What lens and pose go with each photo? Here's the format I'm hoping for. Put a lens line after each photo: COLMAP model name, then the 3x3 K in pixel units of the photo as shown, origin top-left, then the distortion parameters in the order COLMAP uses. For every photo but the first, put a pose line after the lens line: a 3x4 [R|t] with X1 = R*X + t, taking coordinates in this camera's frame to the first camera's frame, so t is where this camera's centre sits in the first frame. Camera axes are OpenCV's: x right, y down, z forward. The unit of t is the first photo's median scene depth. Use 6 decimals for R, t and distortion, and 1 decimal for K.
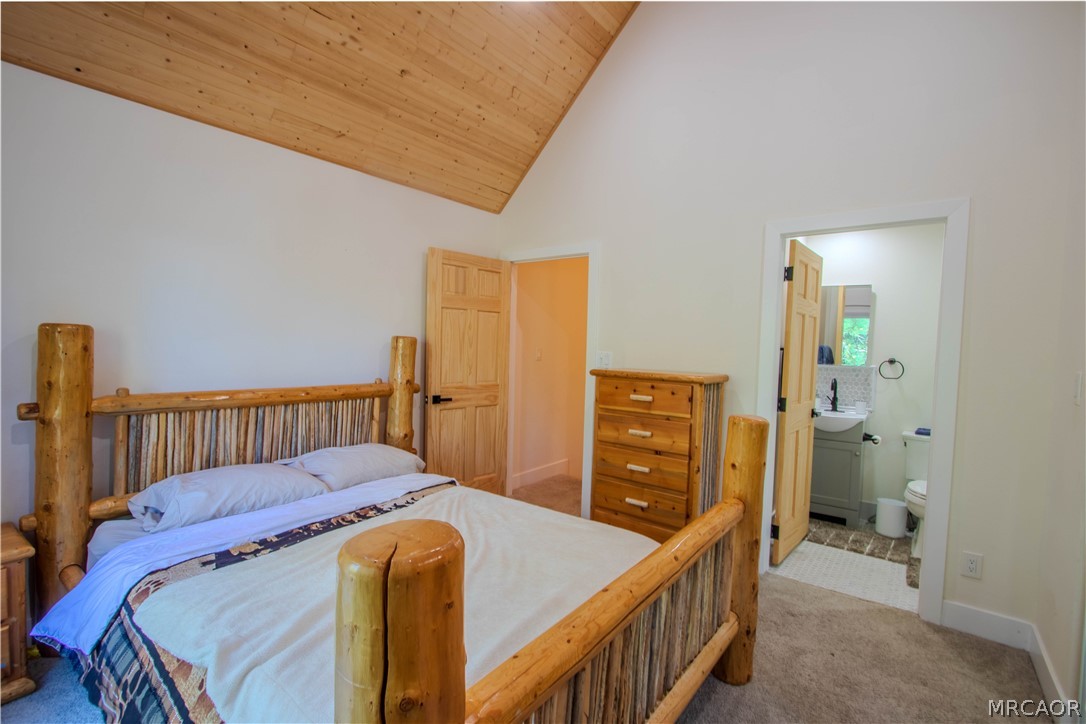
lens RADIAL K [[498.5, 0, 535.5], [0, 498.5, 361.7], [0, 0, 1]] dist [-0.017979, 0.003090]
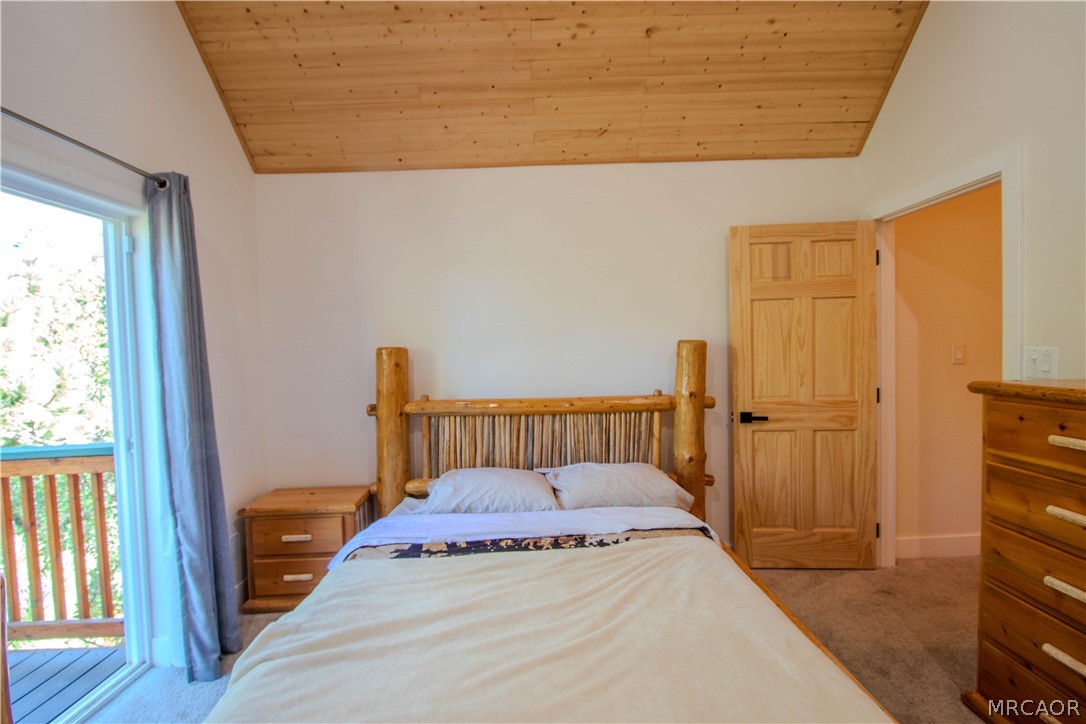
lens RADIAL K [[498.5, 0, 538.7], [0, 498.5, 363.4], [0, 0, 1]] dist [-0.017979, 0.003090]
pose [[0.620413, -0.019270, -0.784038, 0.251277], [0.015093, 0.999806, -0.012631, -0.005644], [0.784130, -0.003997, 0.620584, 0.297806]]
